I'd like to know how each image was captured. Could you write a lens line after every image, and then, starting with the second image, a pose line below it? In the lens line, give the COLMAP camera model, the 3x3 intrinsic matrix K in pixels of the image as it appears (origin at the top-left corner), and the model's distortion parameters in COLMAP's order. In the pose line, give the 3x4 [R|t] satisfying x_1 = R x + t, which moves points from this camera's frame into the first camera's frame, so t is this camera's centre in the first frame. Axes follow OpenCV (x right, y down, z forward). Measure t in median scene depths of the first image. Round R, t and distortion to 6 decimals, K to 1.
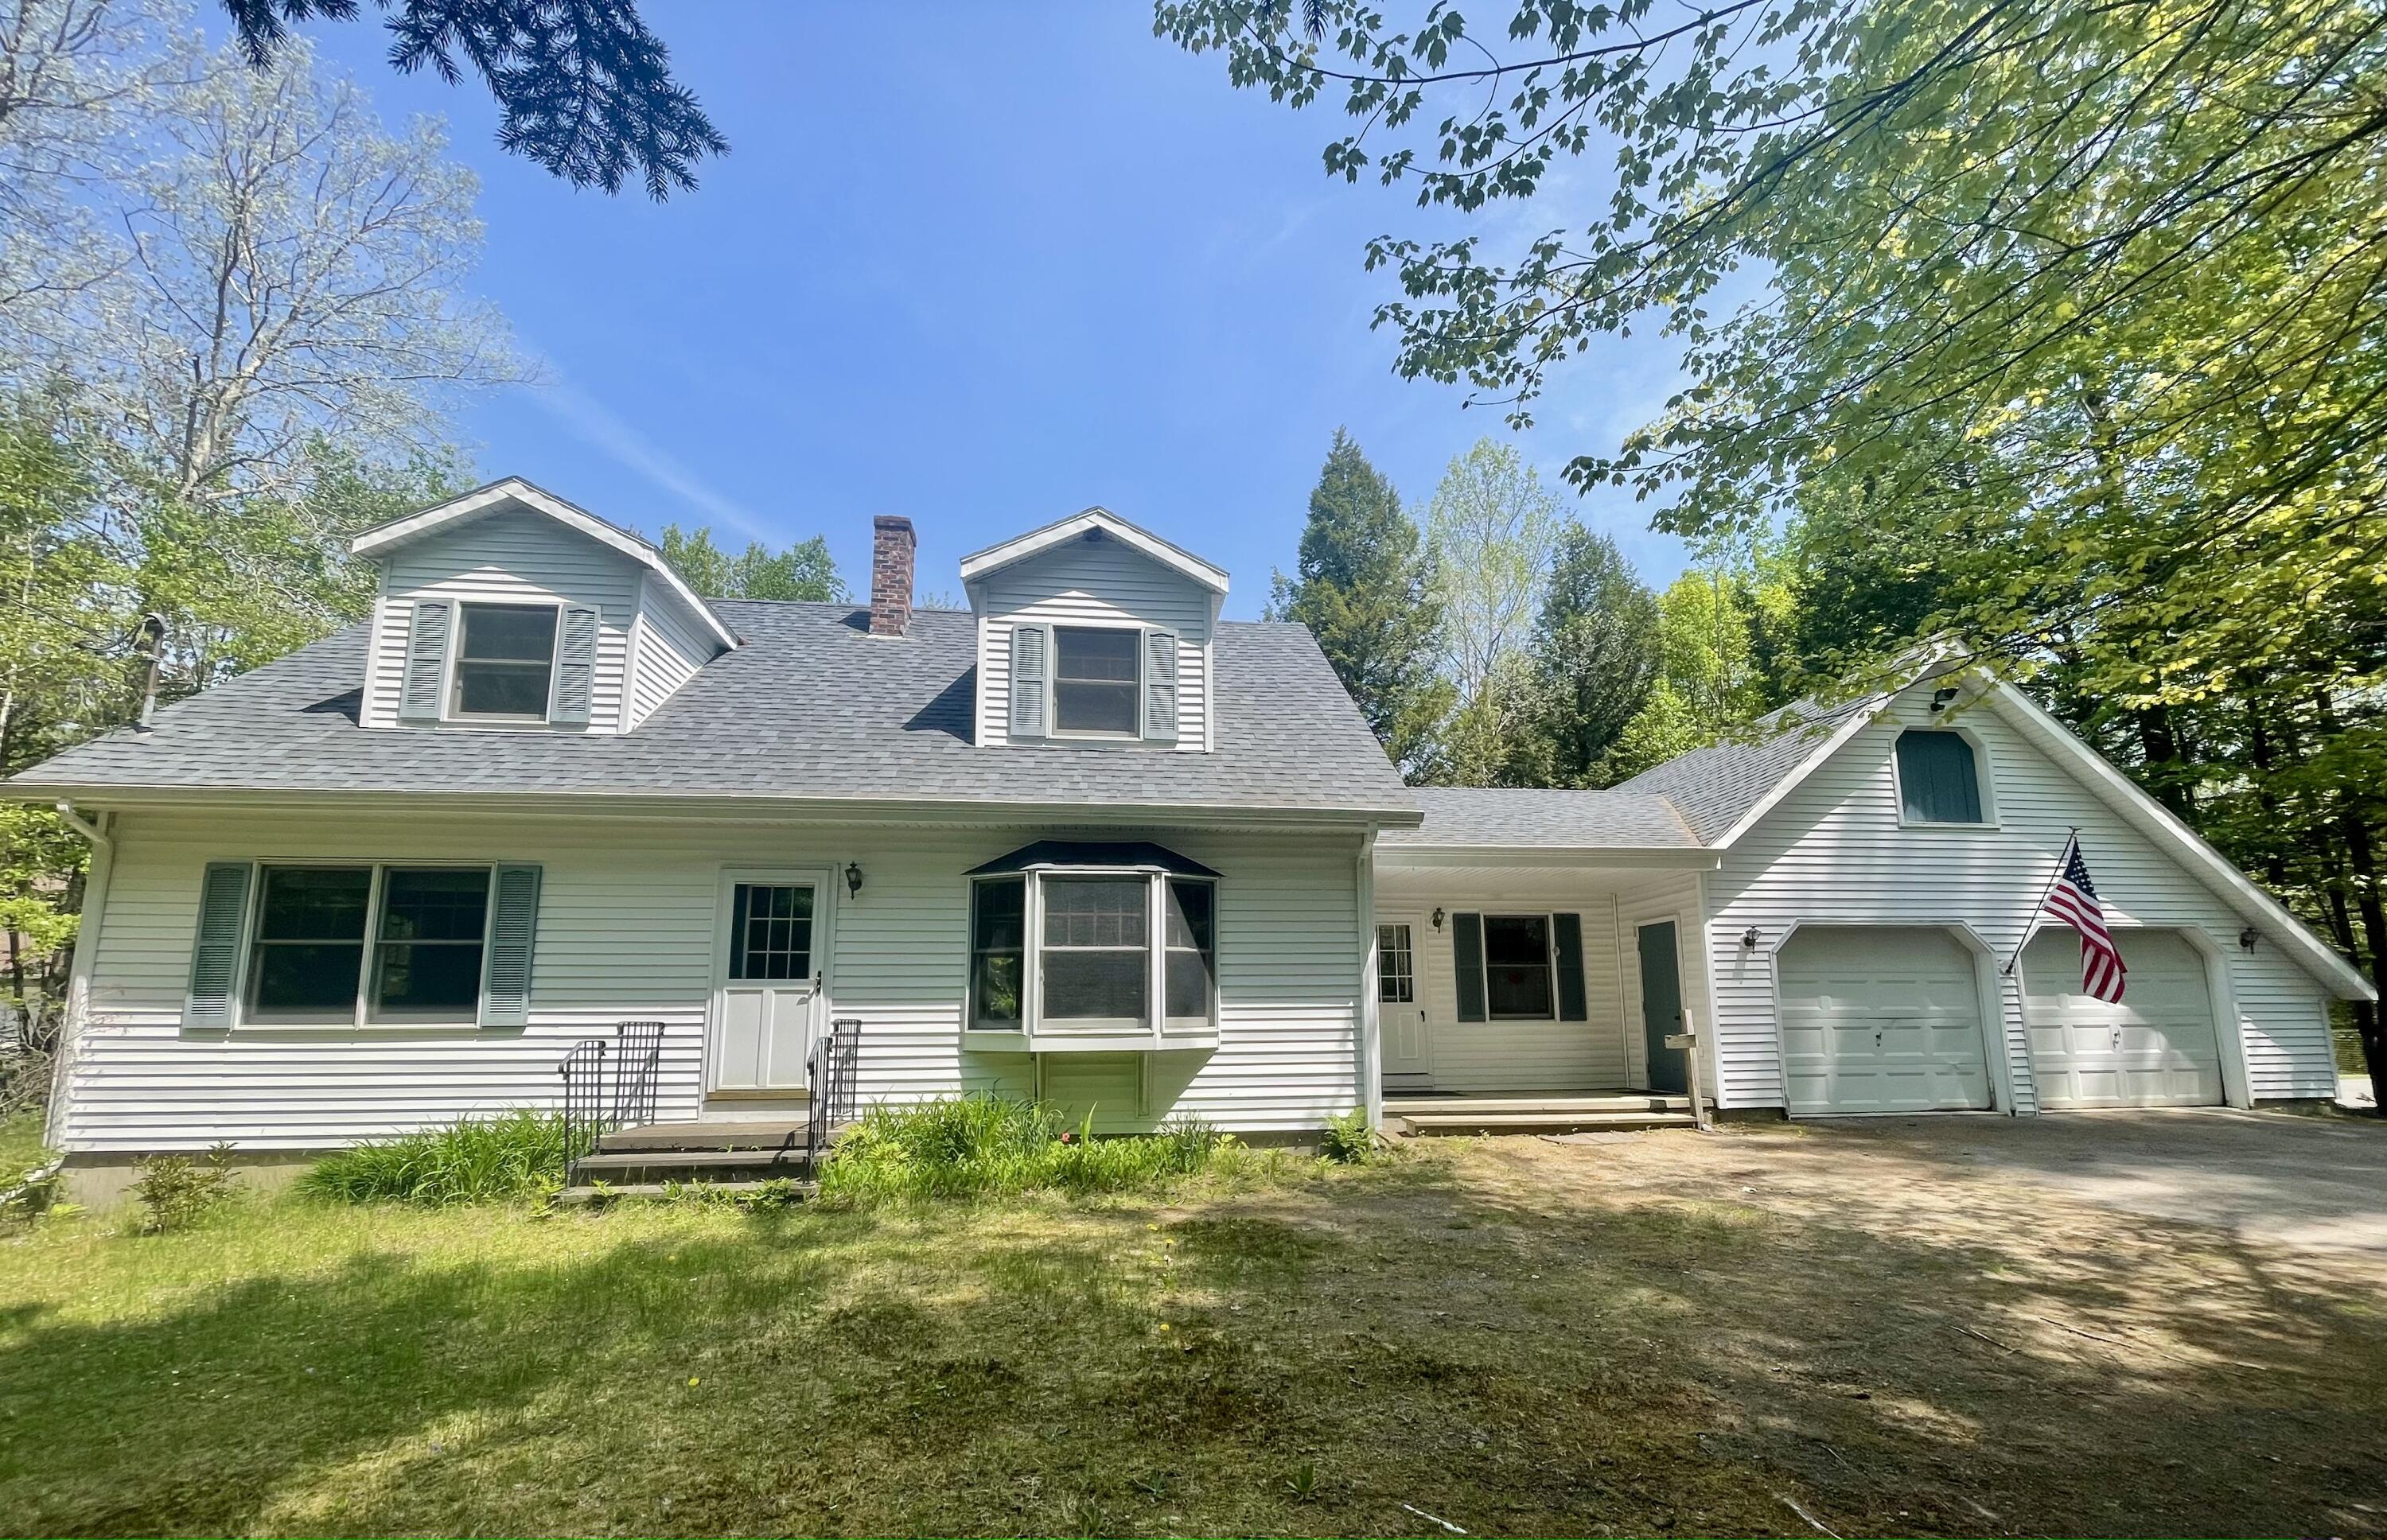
lens RADIAL K [[962.5, 0, 1185.9], [0, 962.5, 881.1], [0, 0, 1]] dist [-0.003722, -0.000150]
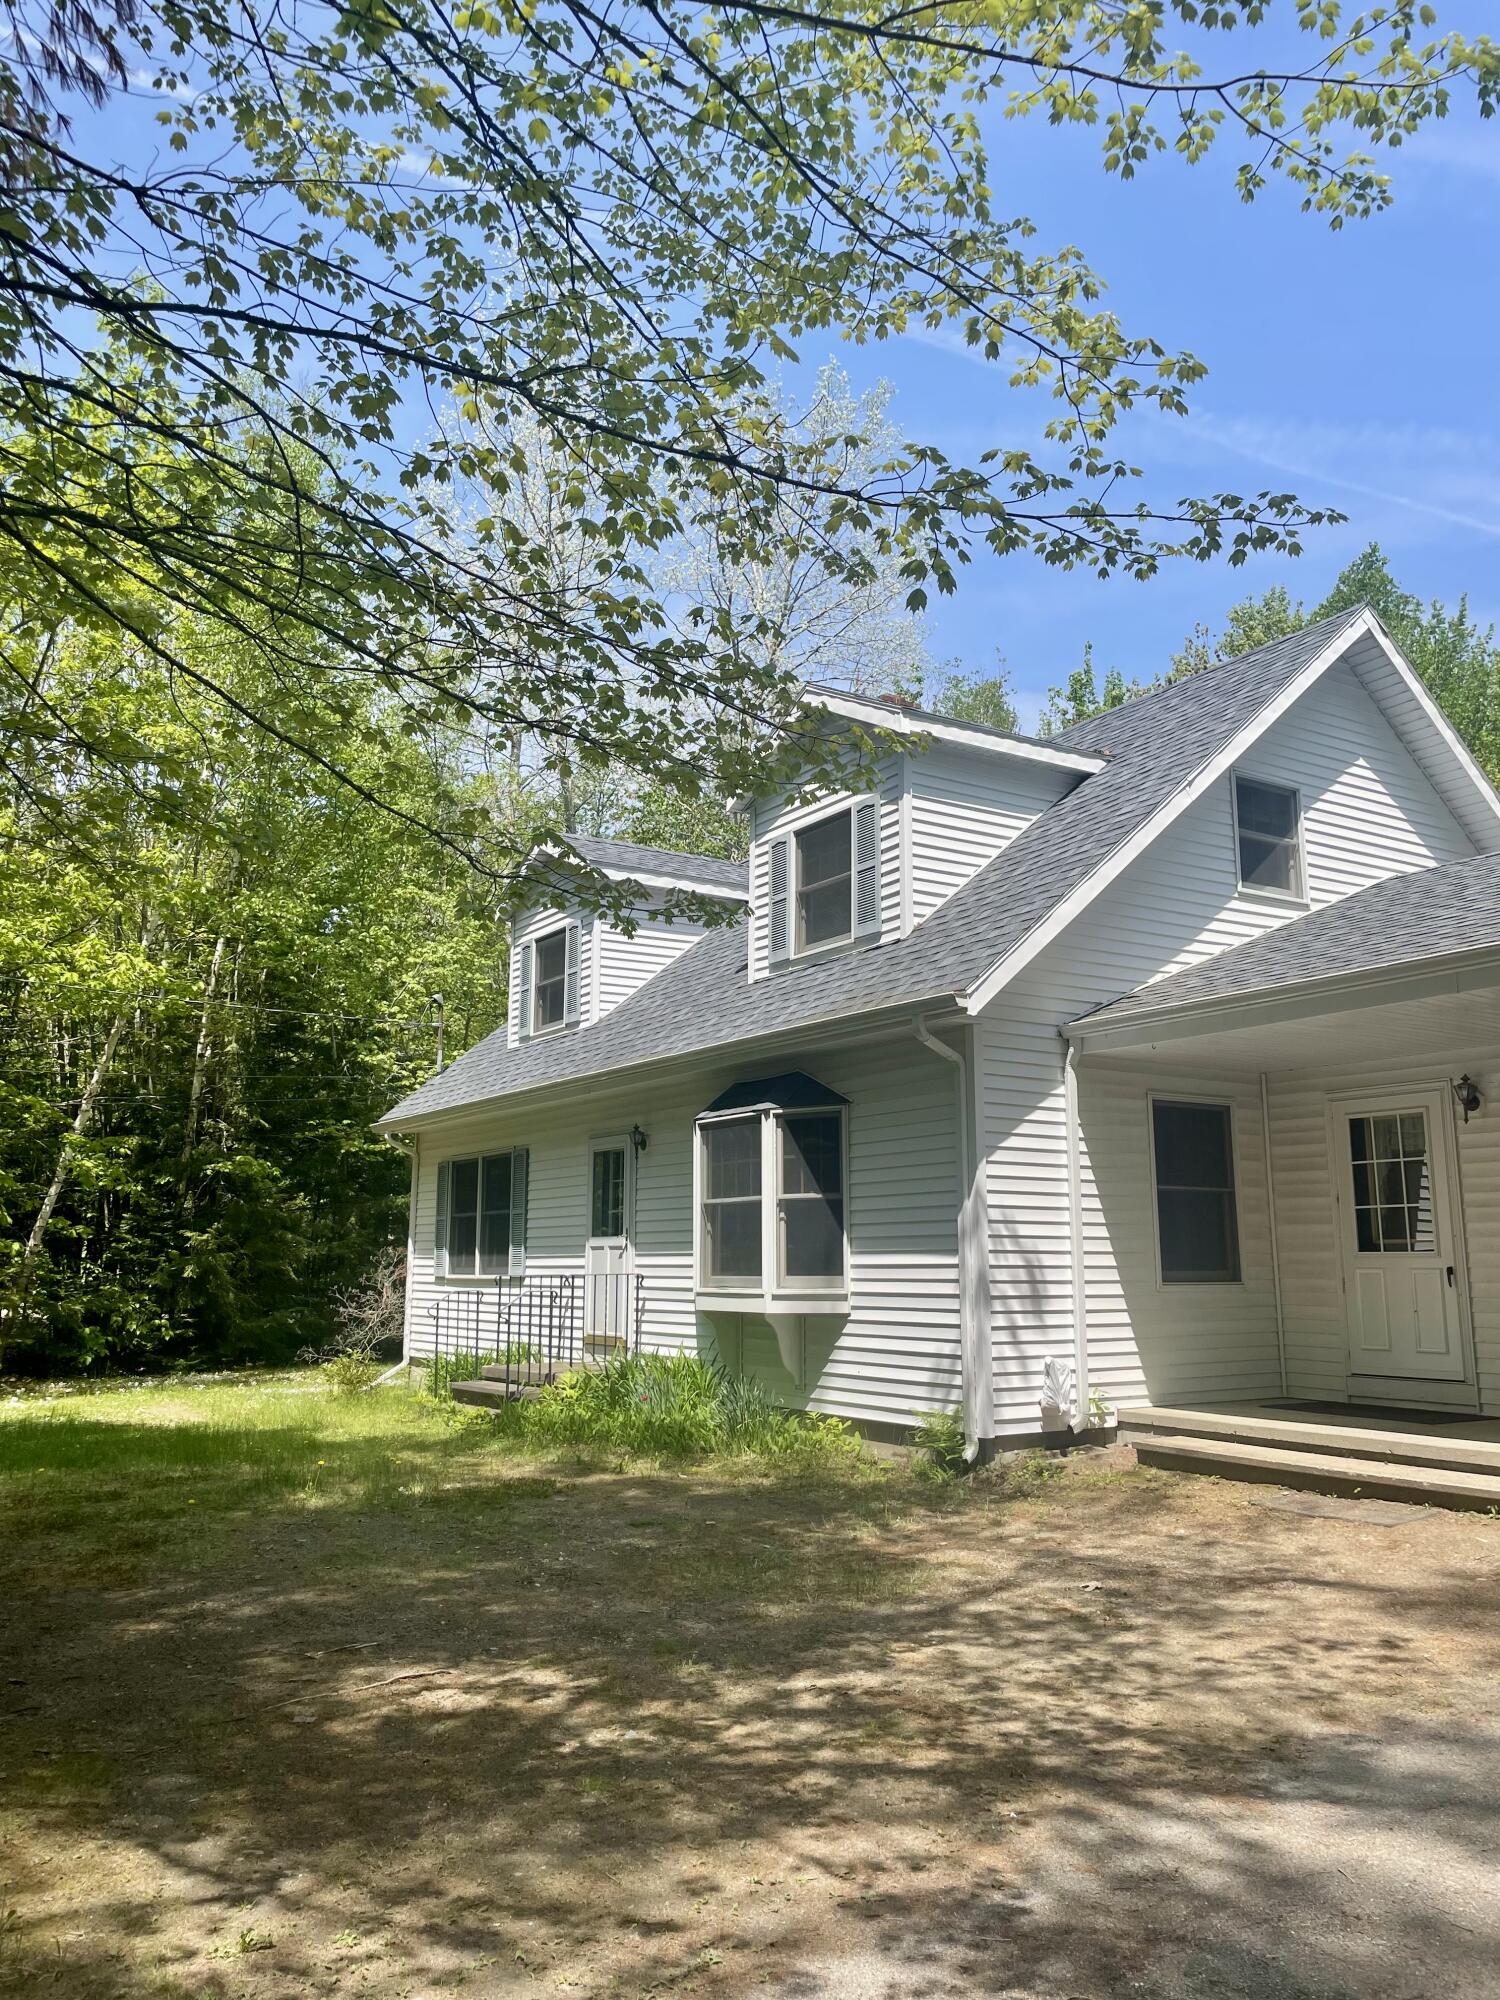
lens RADIAL K [[1528.7, 0, 748.5], [0, 1528.7, 996.1], [0, 0, 1]] dist [-0.001267, -0.000707]
pose [[0.425396, -0.151555, -0.892227, 1.206334], [0.126383, 0.986166, -0.107255, 0.034897], [0.896139, -0.067137, 0.438665, 0.368217]]
